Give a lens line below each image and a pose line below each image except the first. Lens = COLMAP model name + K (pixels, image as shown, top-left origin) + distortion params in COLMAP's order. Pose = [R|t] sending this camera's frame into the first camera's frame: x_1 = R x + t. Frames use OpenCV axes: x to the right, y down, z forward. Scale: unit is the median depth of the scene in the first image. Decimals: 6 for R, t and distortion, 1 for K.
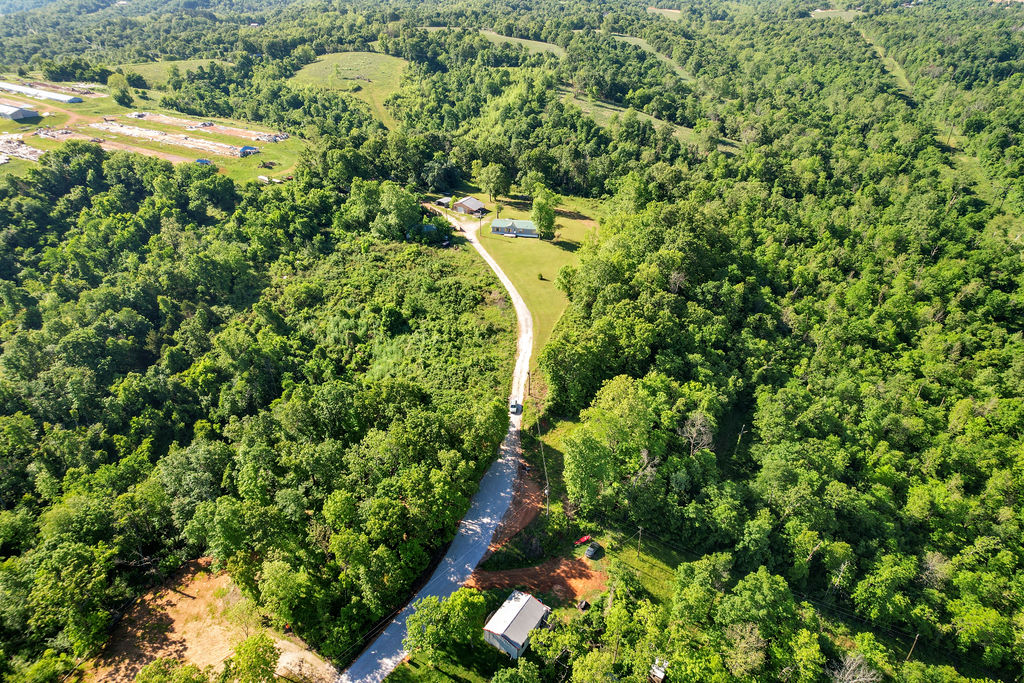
lens RADIAL K [[654.3, 0, 510.3], [0, 654.3, 340.5], [0, 0, 1]] dist [-0.066865, 0.059417]
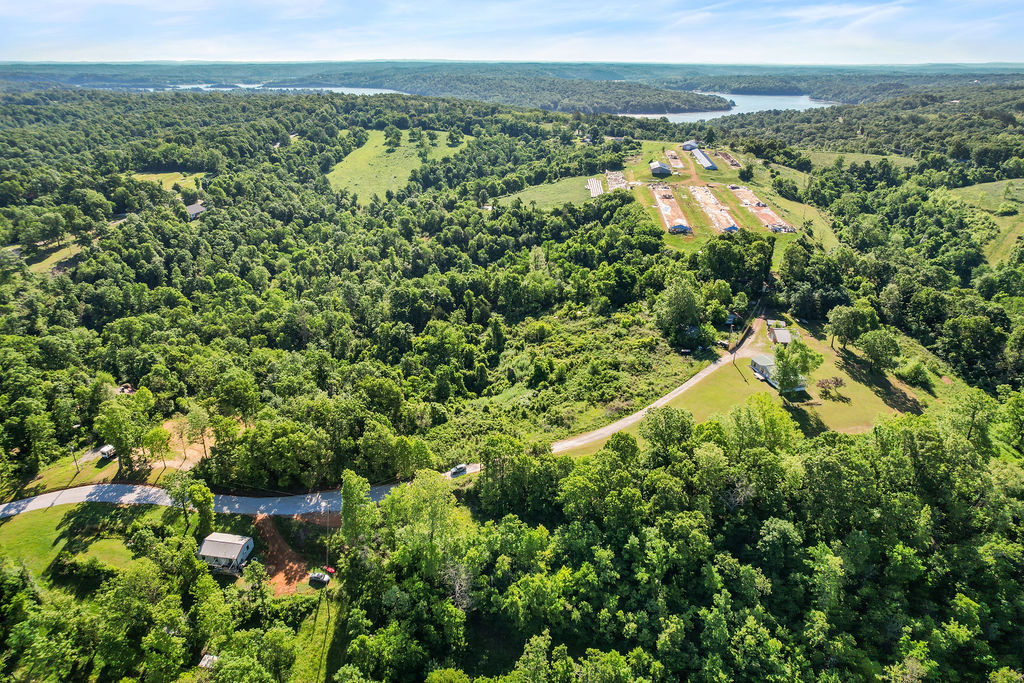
lens RADIAL K [[654.3, 0, 512.9], [0, 654.3, 338.7], [0, 0, 1]] dist [-0.066865, 0.059417]
pose [[0.419485, 0.362235, -0.832357, 0.630019], [-0.464886, 0.873290, 0.145759, -0.206374], [0.779688, 0.325808, 0.534730, 0.341232]]
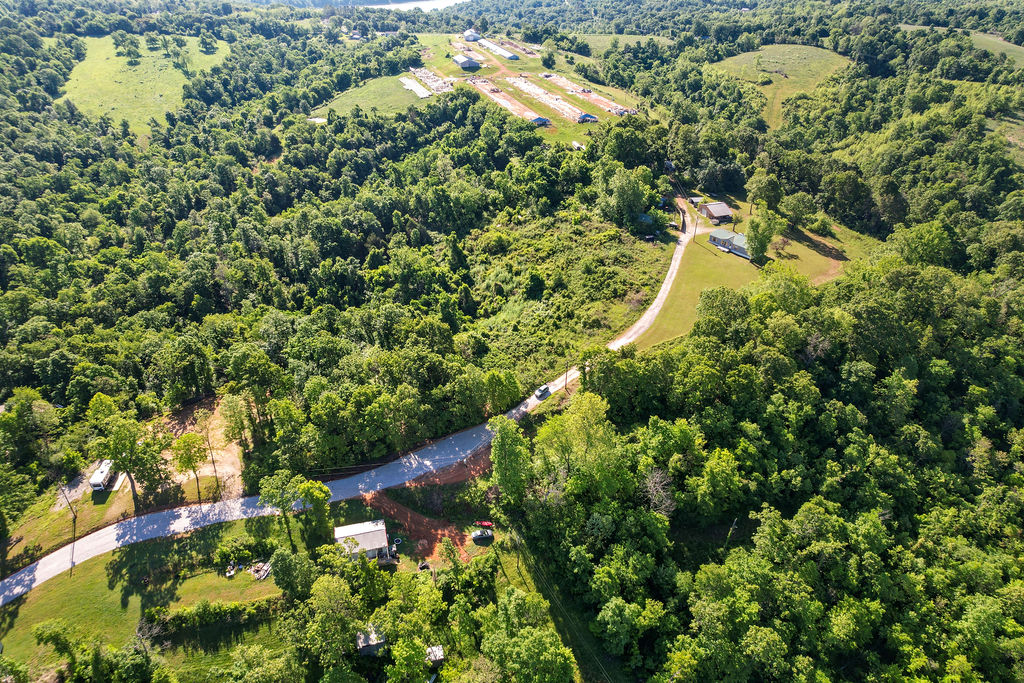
lens RADIAL K [[654.3, 0, 510.4], [0, 654.3, 338.1], [0, 0, 1]] dist [-0.066865, 0.059417]
pose [[0.752751, 0.347740, -0.558967, 0.384578], [-0.339486, 0.932539, 0.122964, -0.063352], [0.564018, 0.097200, 0.820022, 0.104226]]
